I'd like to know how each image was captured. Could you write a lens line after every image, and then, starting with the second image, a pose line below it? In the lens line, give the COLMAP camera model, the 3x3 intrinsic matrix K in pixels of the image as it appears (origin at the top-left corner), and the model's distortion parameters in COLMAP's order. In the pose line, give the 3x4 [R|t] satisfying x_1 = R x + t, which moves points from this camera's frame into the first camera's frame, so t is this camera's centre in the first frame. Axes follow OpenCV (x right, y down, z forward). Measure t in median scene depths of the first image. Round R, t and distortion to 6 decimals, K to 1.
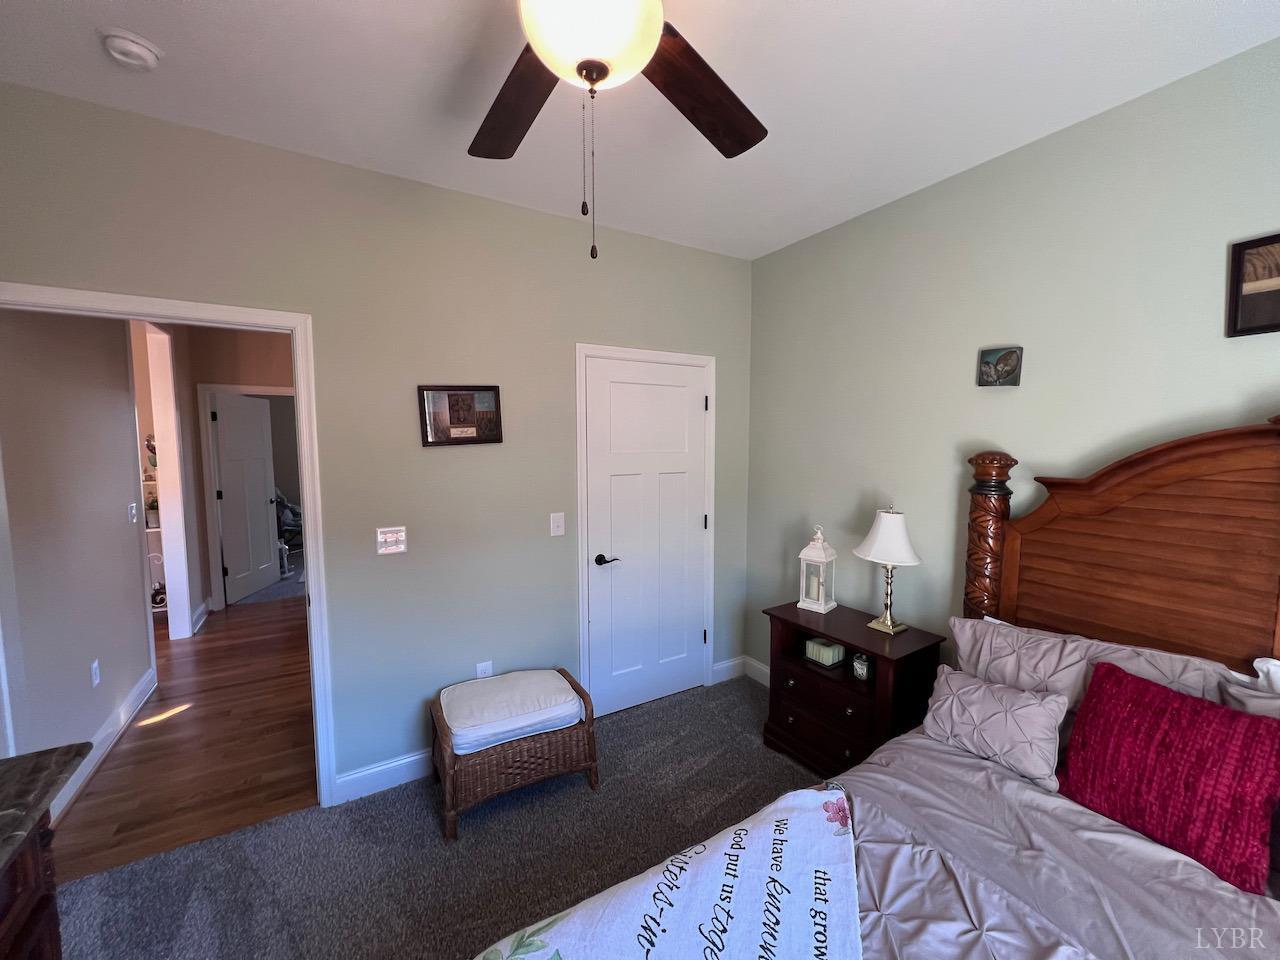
lens RADIAL K [[510.7, 0, 642.3], [0, 510.7, 477.9], [0, 0, 1]] dist [-0.002298, 0.000569]
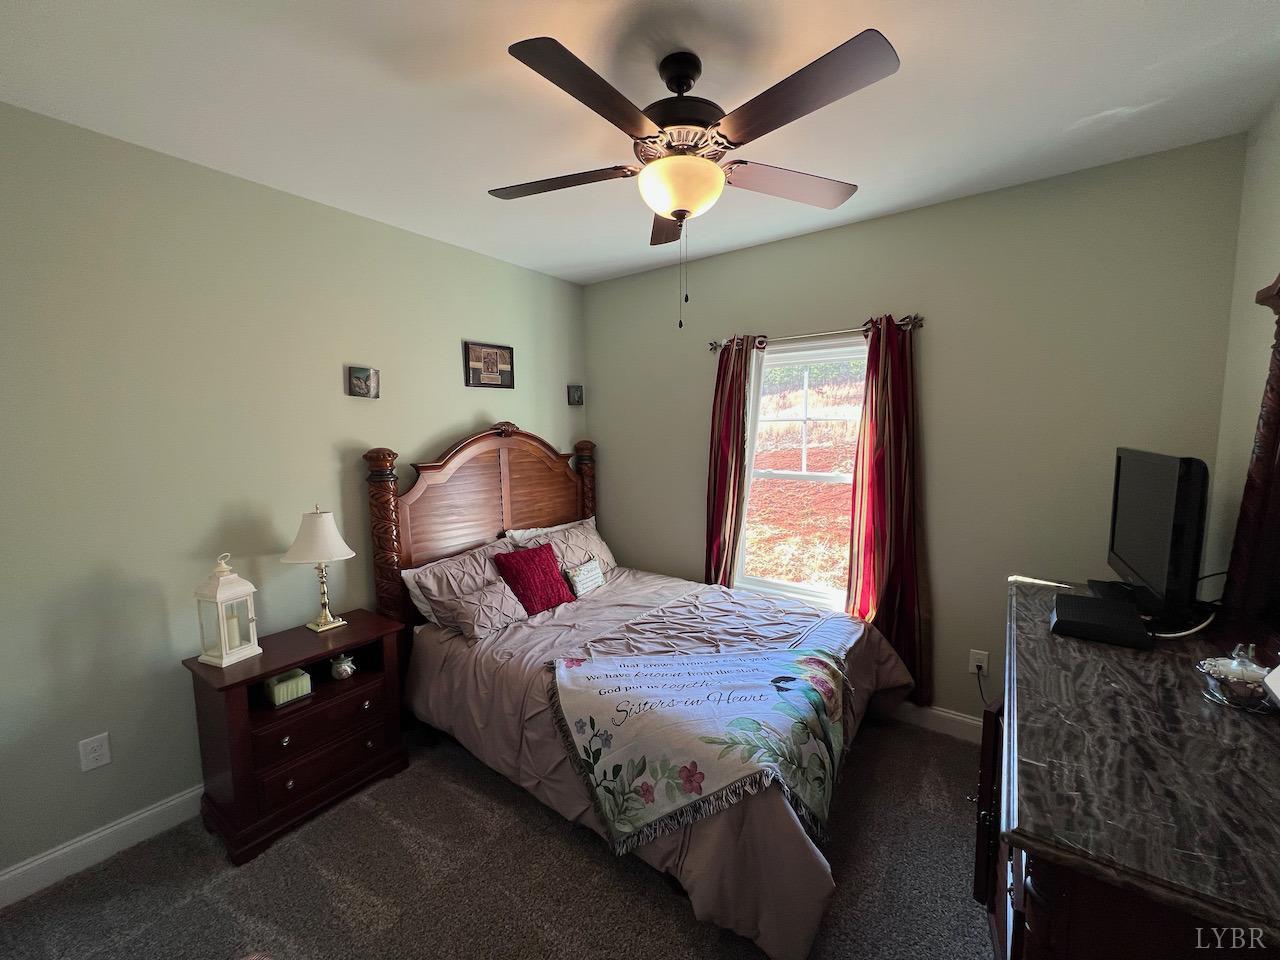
lens RADIAL K [[510.7, 0, 639.2], [0, 510.7, 476.3], [0, 0, 1]] dist [-0.002298, 0.000569]
pose [[-0.383956, -0.086798, 0.919263, -0.879857], [0.078955, 0.988839, 0.126346, -0.106863], [-0.919969, 0.121092, -0.372818, 1.005816]]
